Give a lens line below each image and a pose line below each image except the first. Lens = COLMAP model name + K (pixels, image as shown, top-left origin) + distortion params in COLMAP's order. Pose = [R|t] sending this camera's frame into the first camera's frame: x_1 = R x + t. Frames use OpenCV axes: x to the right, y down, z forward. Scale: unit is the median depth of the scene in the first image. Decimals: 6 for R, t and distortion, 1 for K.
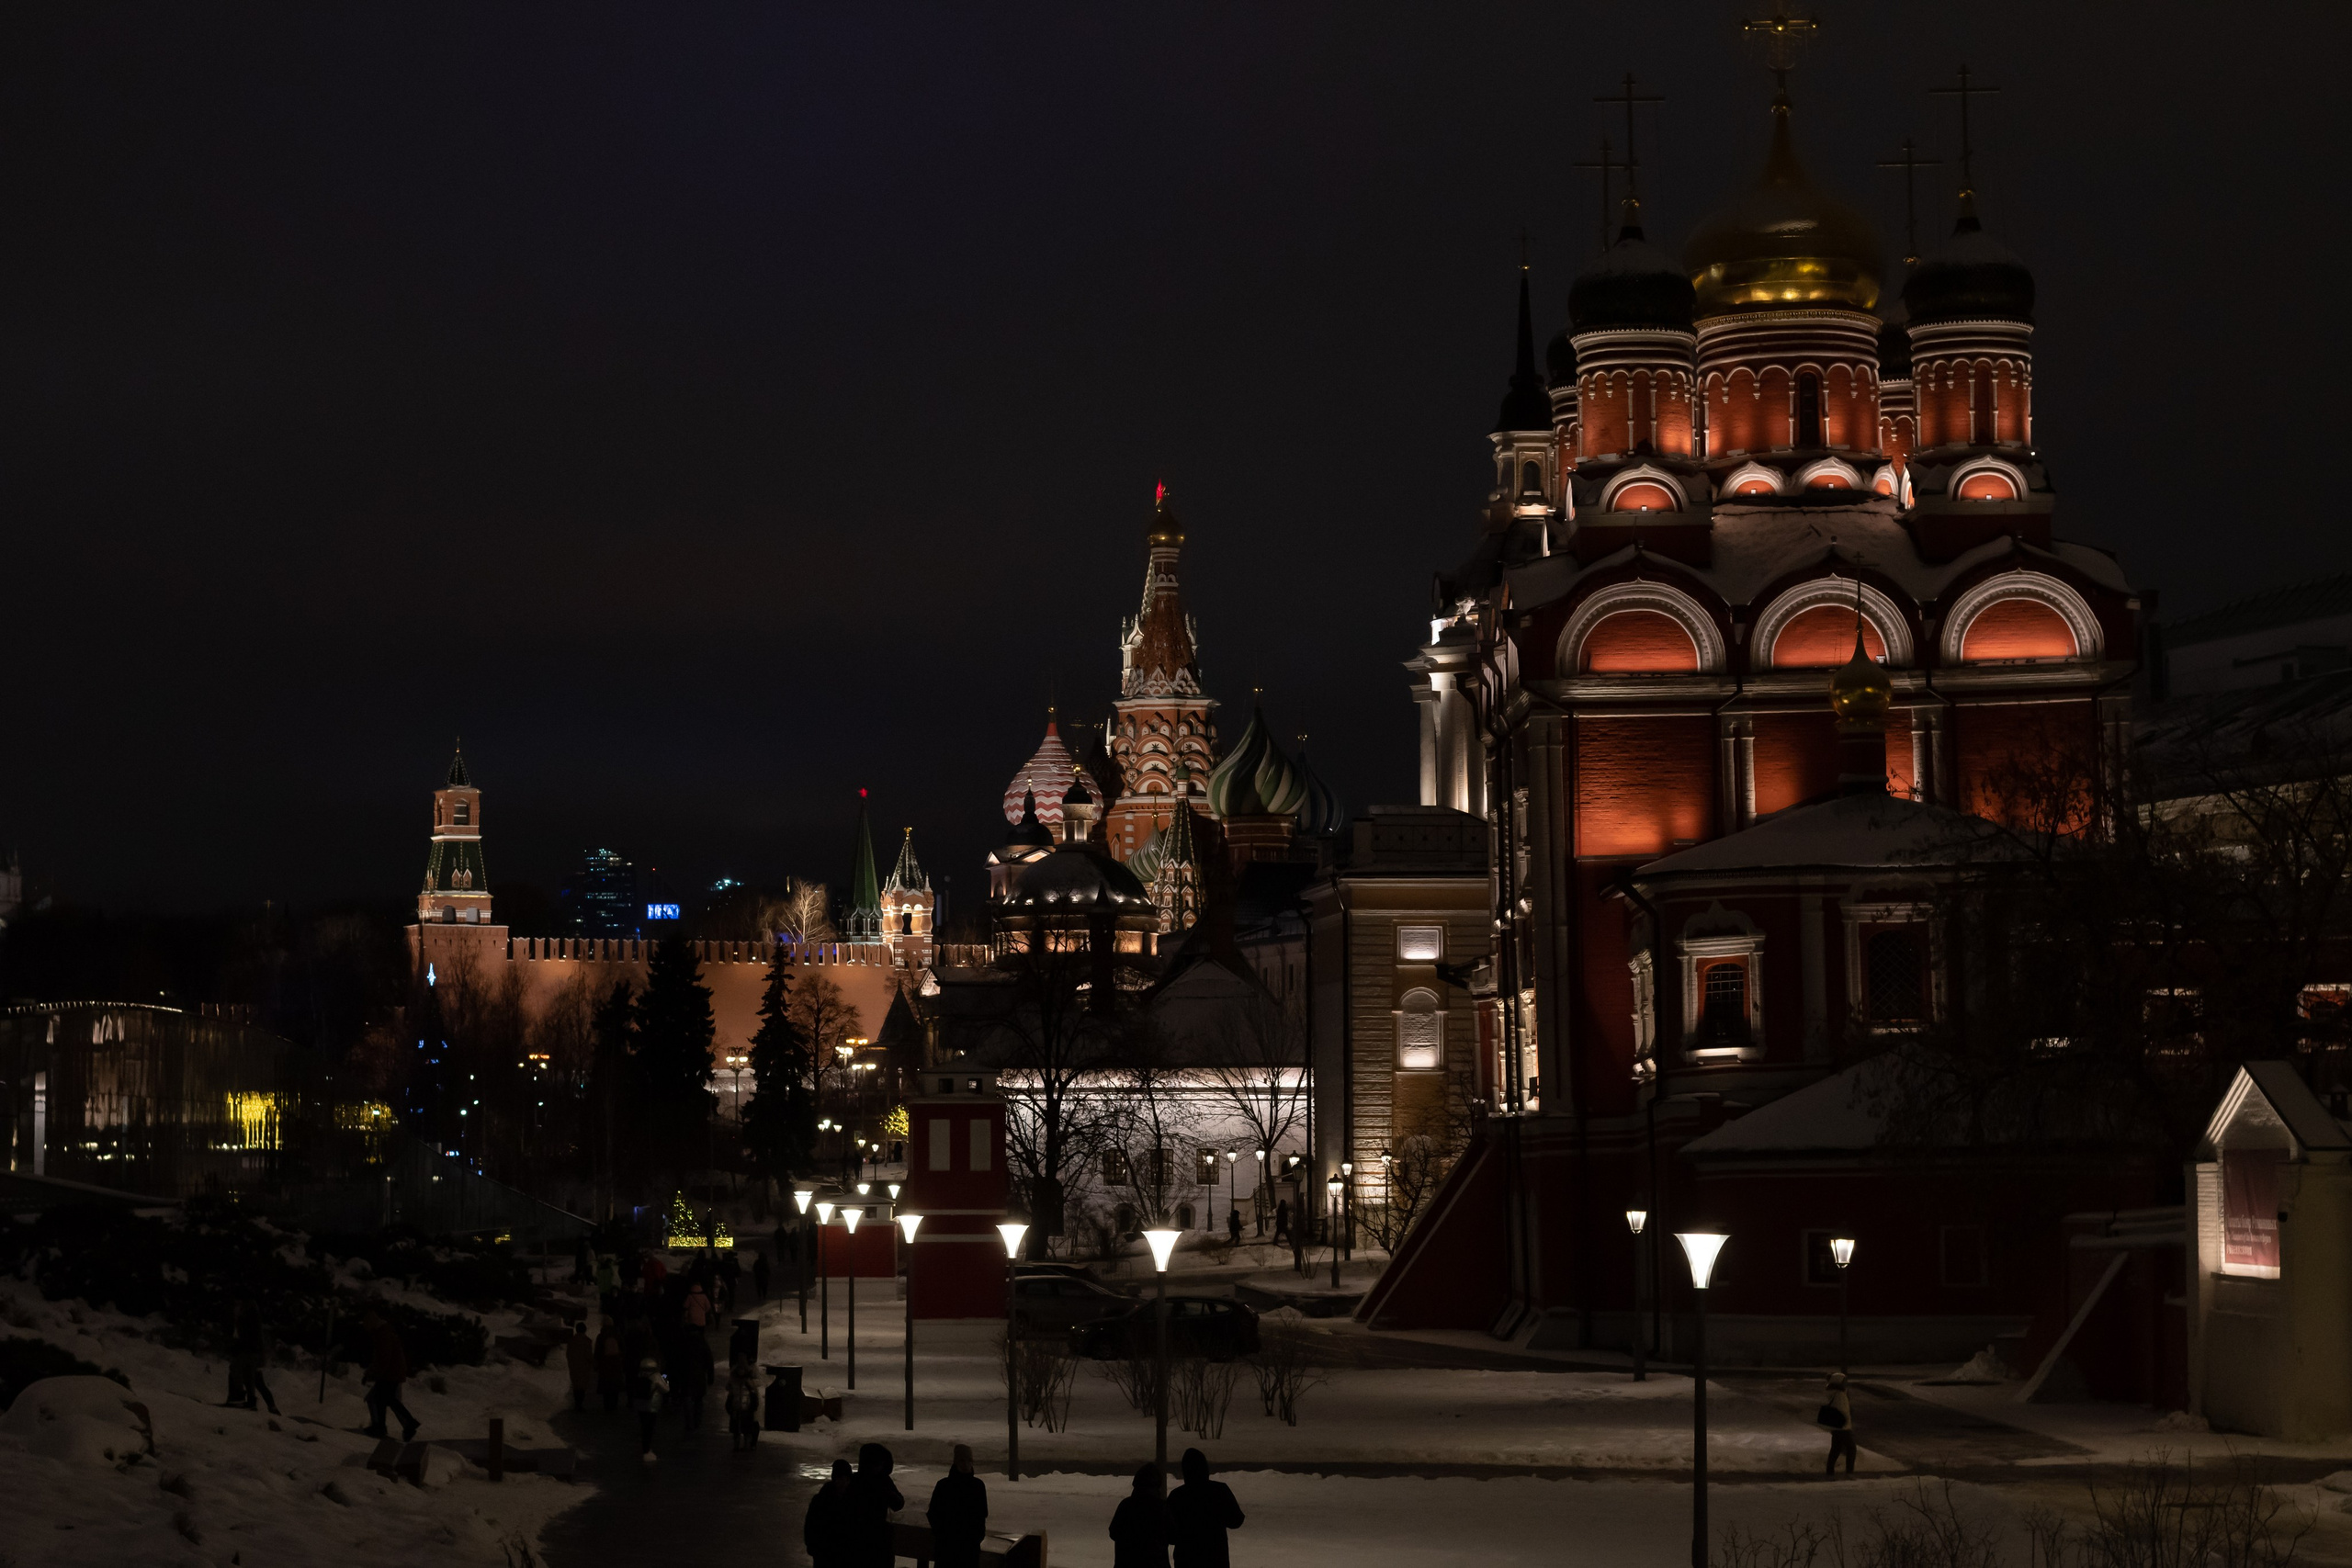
lens RADIAL K [[5168.2, 0, 1176.0], [0, 5168.2, 784.0], [0, 0, 1]] dist [0.031392, 0.257539]
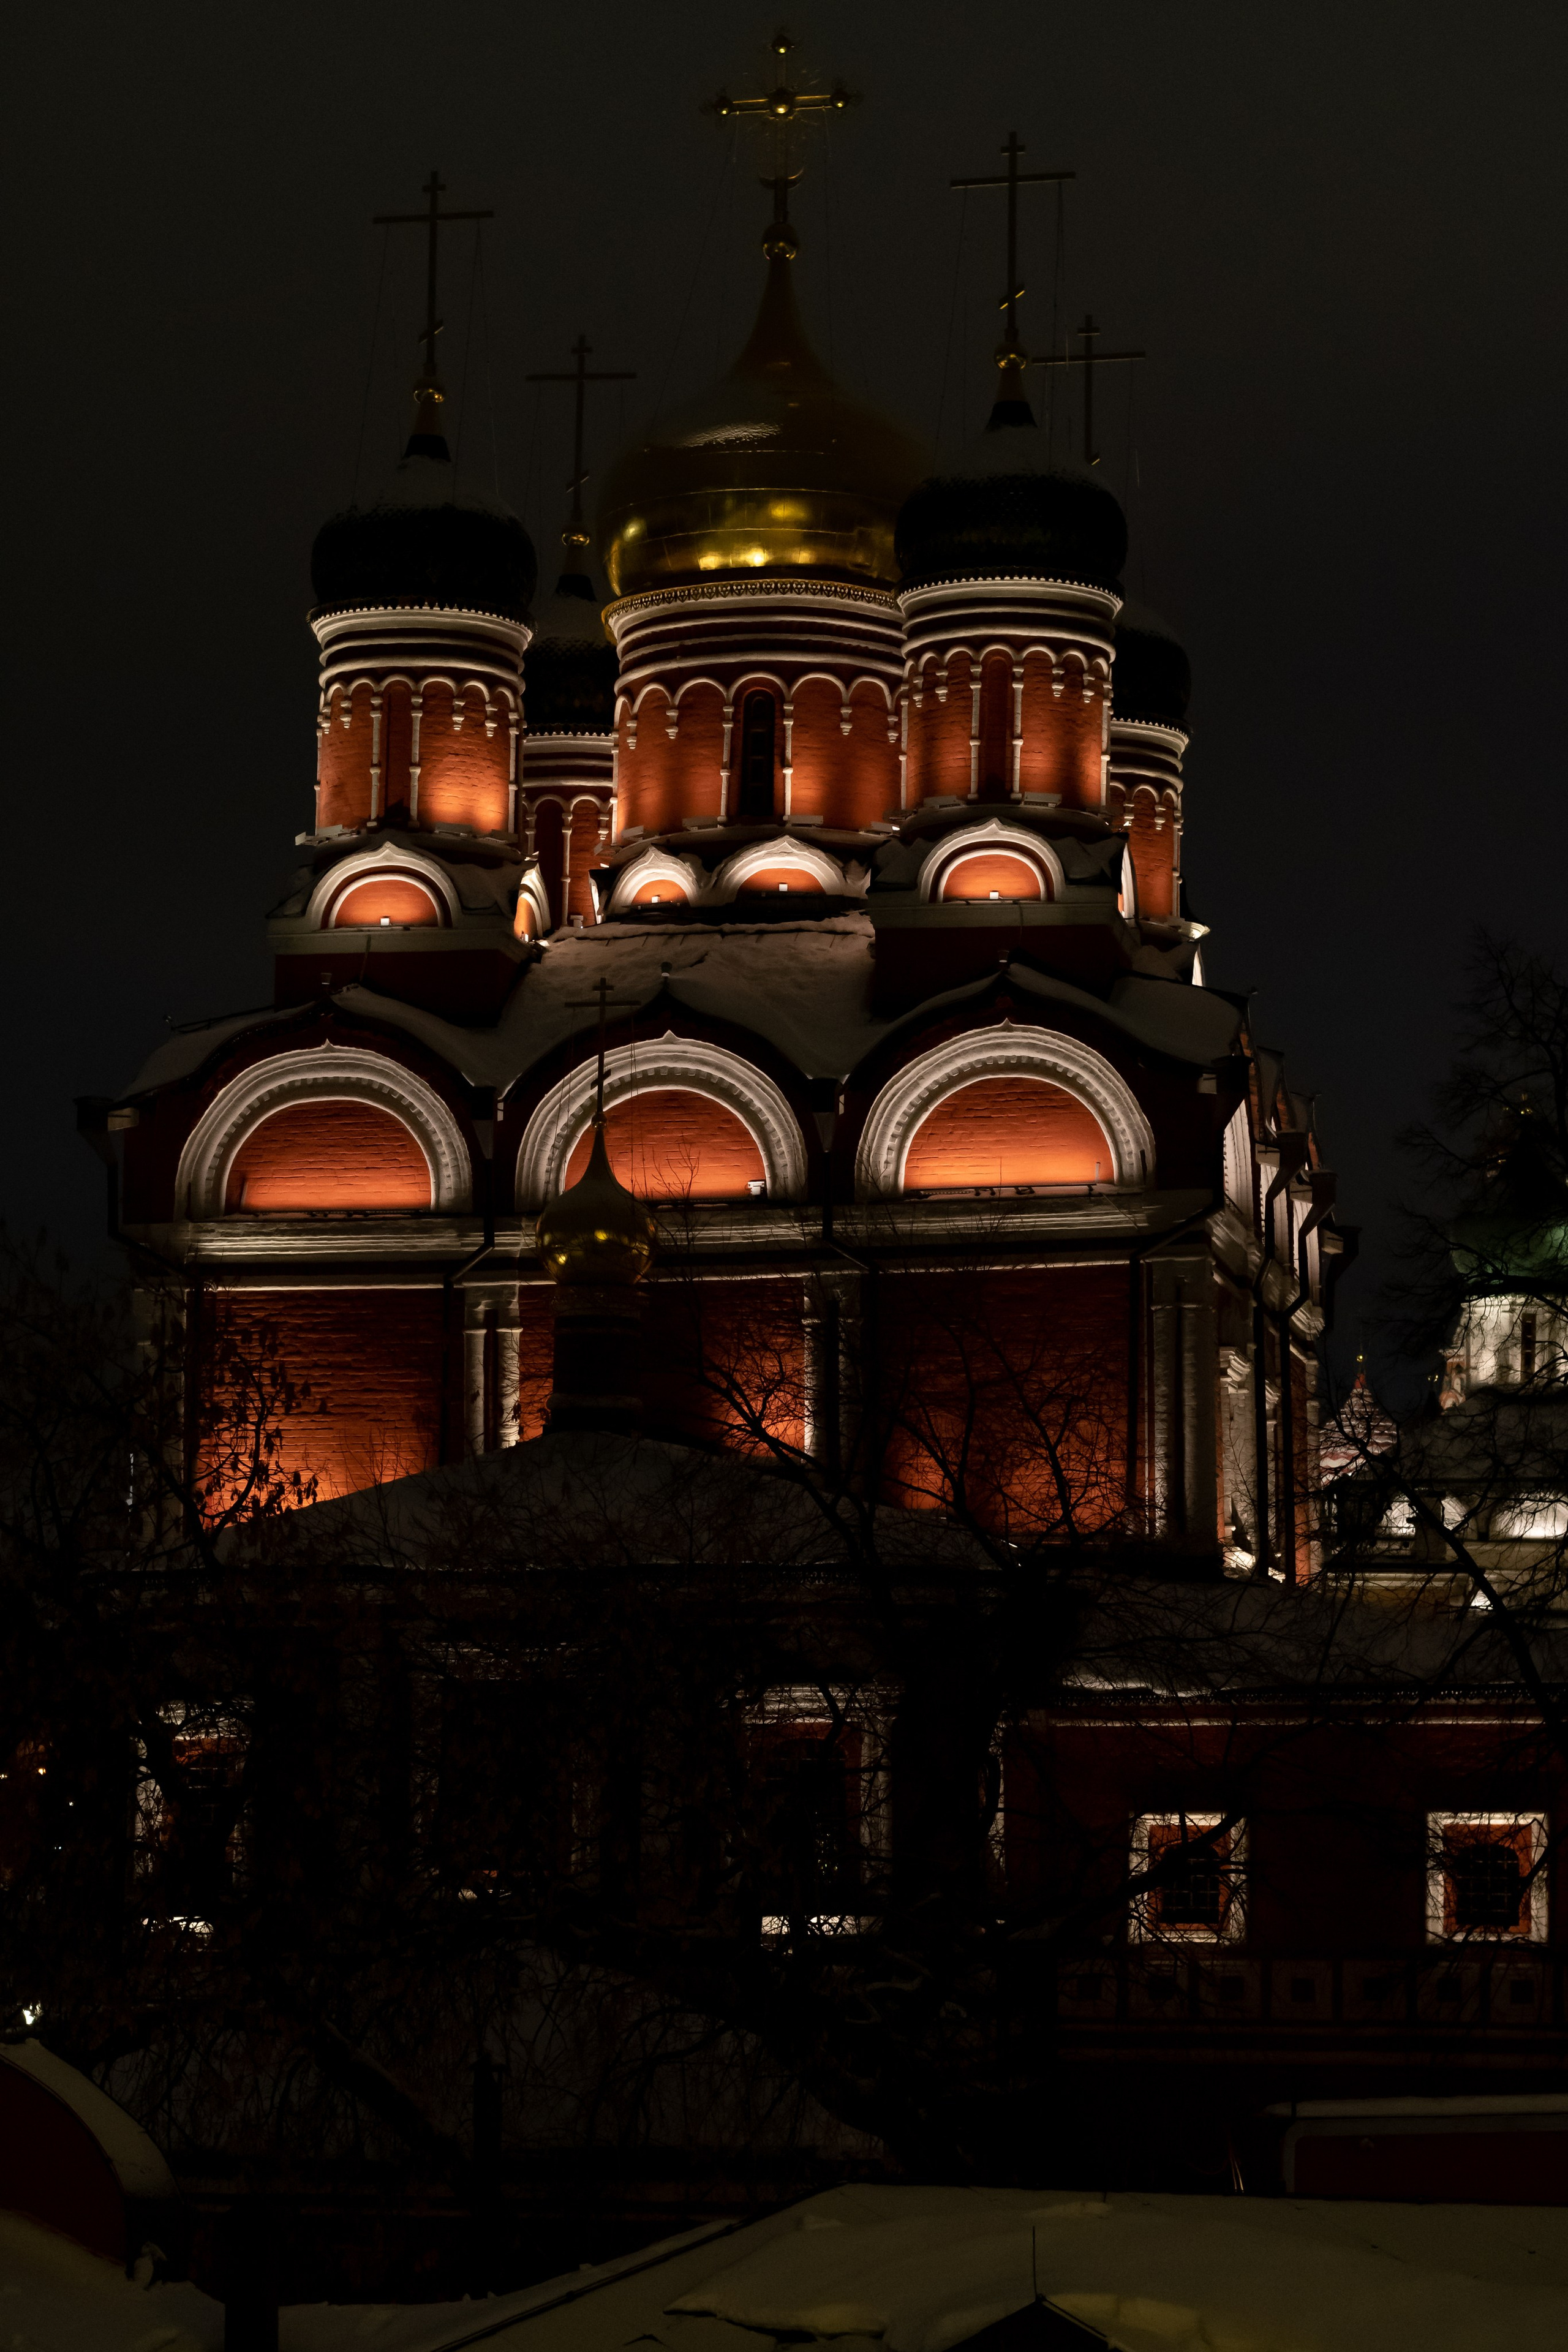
lens RADIAL K [[5263.1, 0, 784.0], [0, 5263.1, 1176.0], [0, 0, 1]] dist [-0.000175, 0.420606]
pose [[0.976899, -0.000187, -0.213701, 0.251166], [-0.010835, 0.998670, -0.050405, 0.002531], [0.213426, 0.051556, 0.975598, 0.447335]]
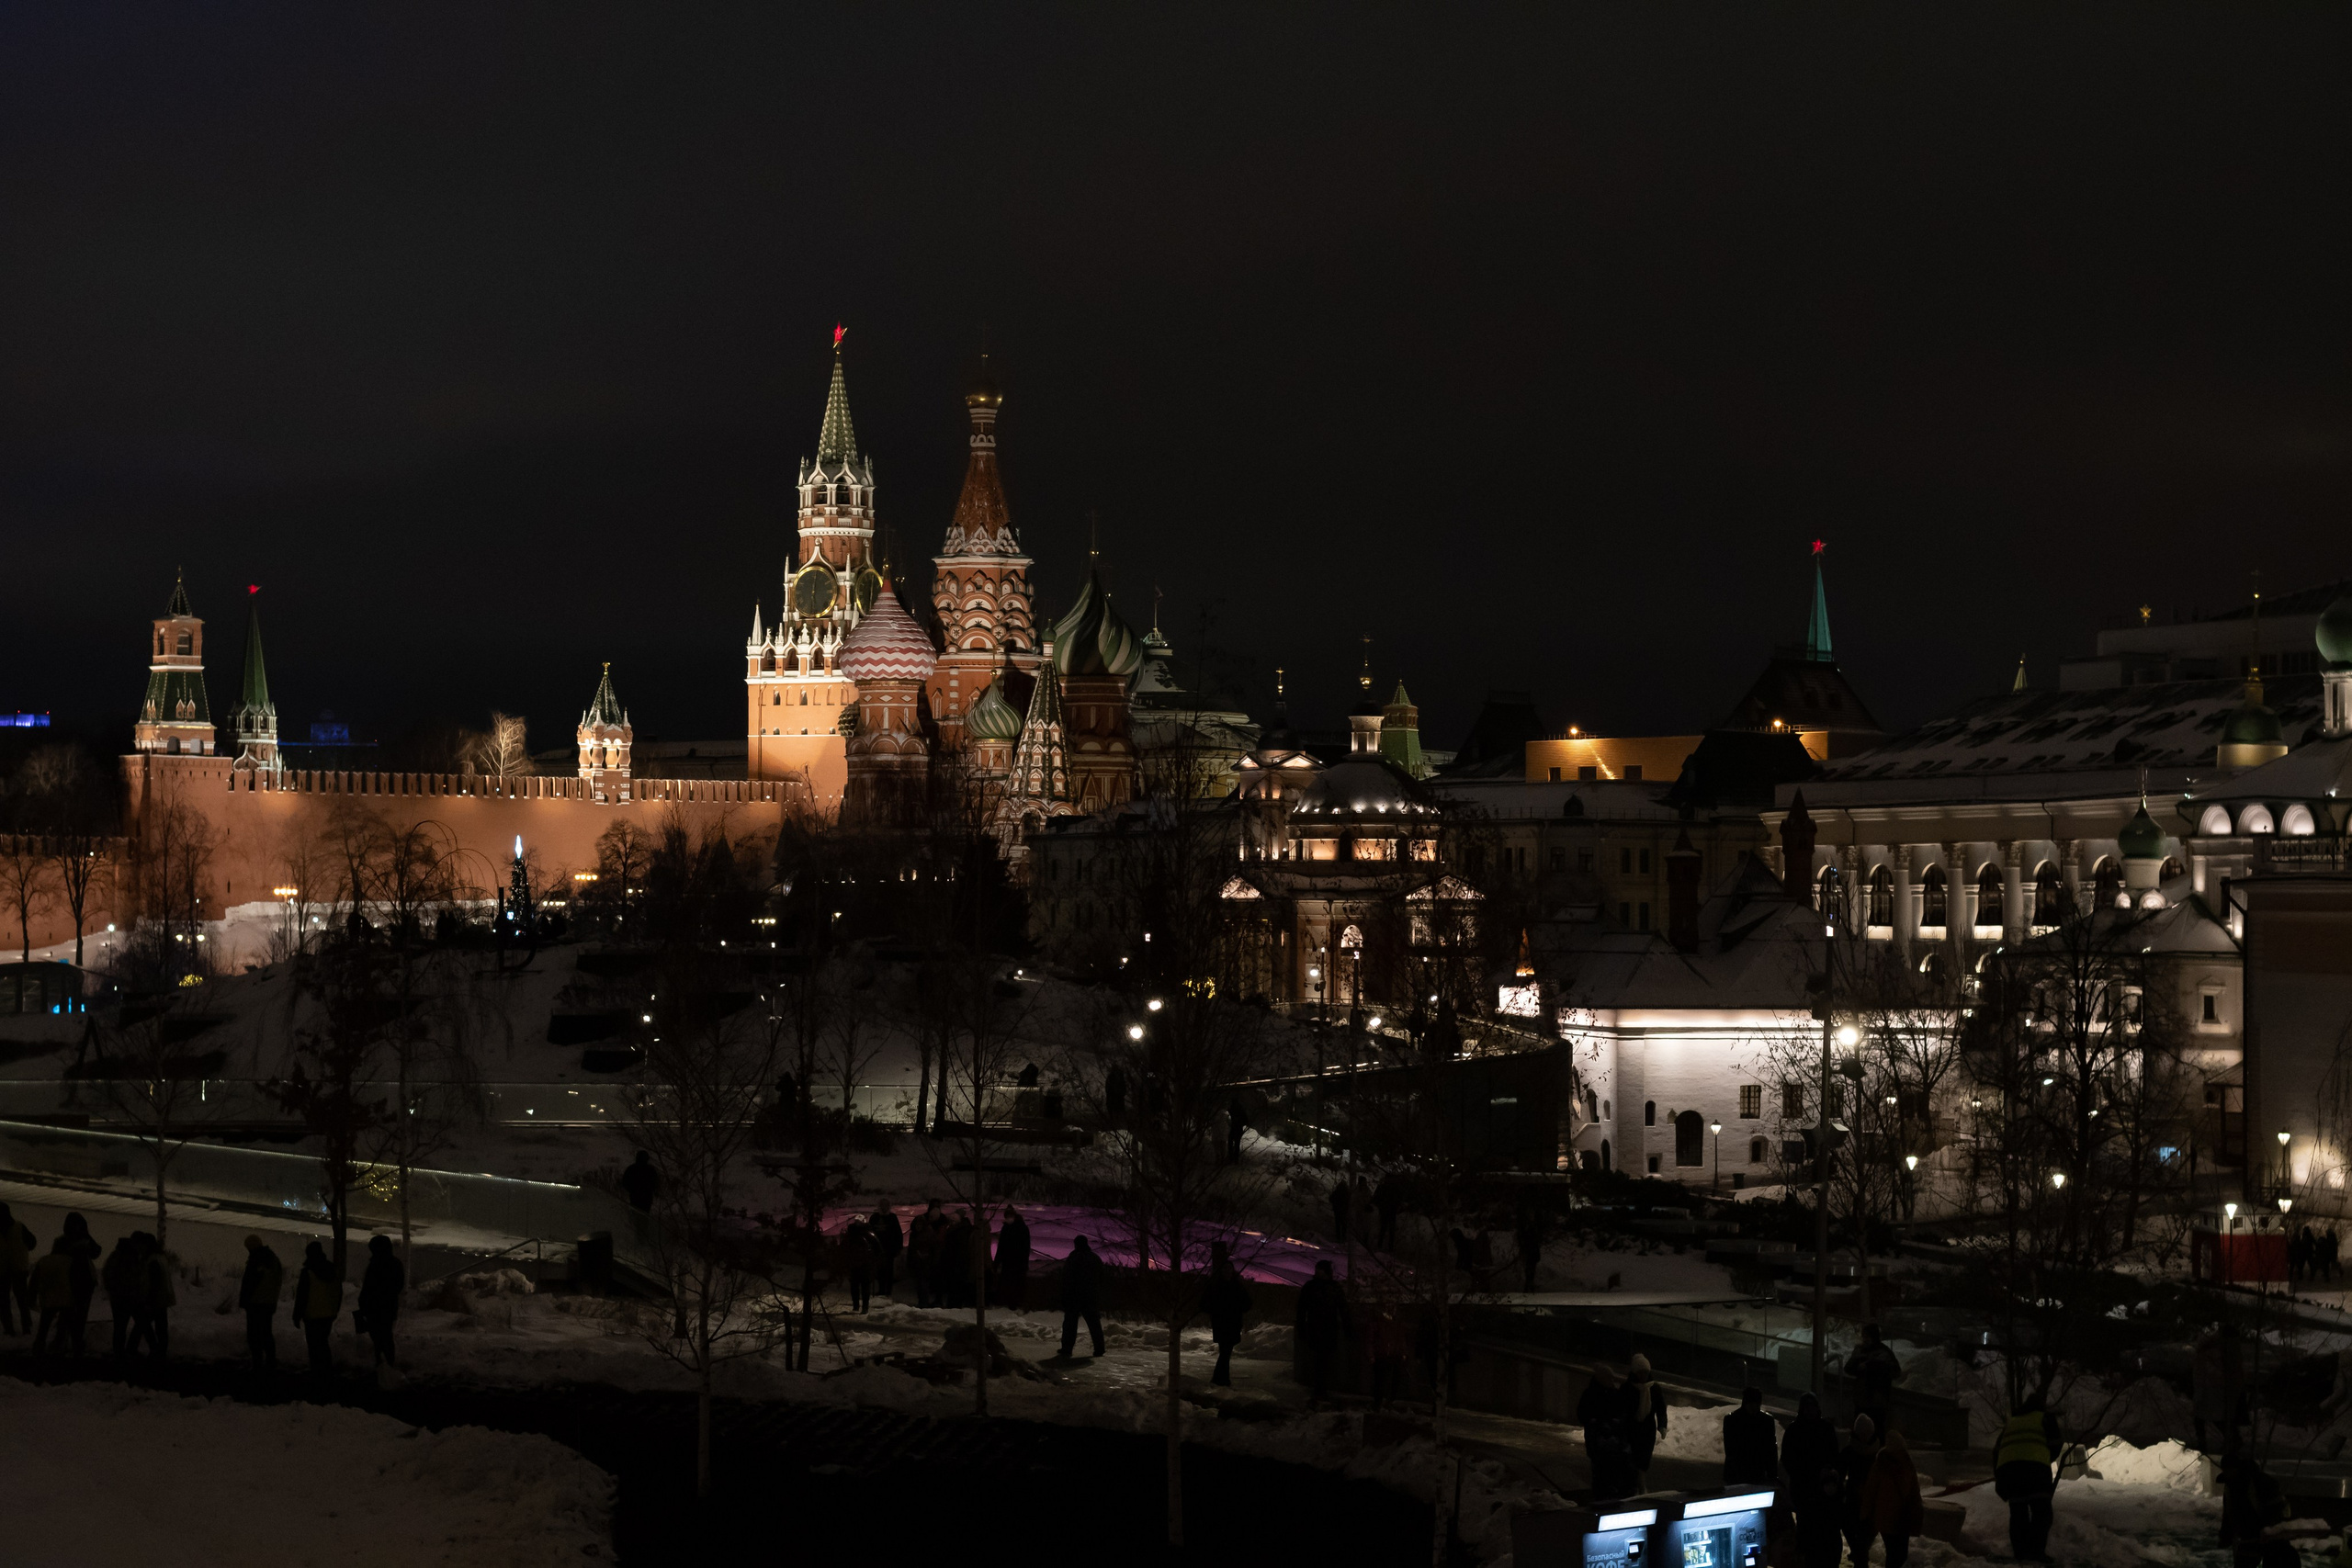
lens RADIAL K [[5125.3, 0, 1176.0], [0, 5125.3, 784.0], [0, 0, 1]] dist [0.015995, -0.048709]
pose [[0.982514, 0.014091, 0.185657, -0.153767], [-0.022417, 0.998831, 0.042823, -0.015972], [-0.184837, -0.046236, 0.981681, -0.006417]]
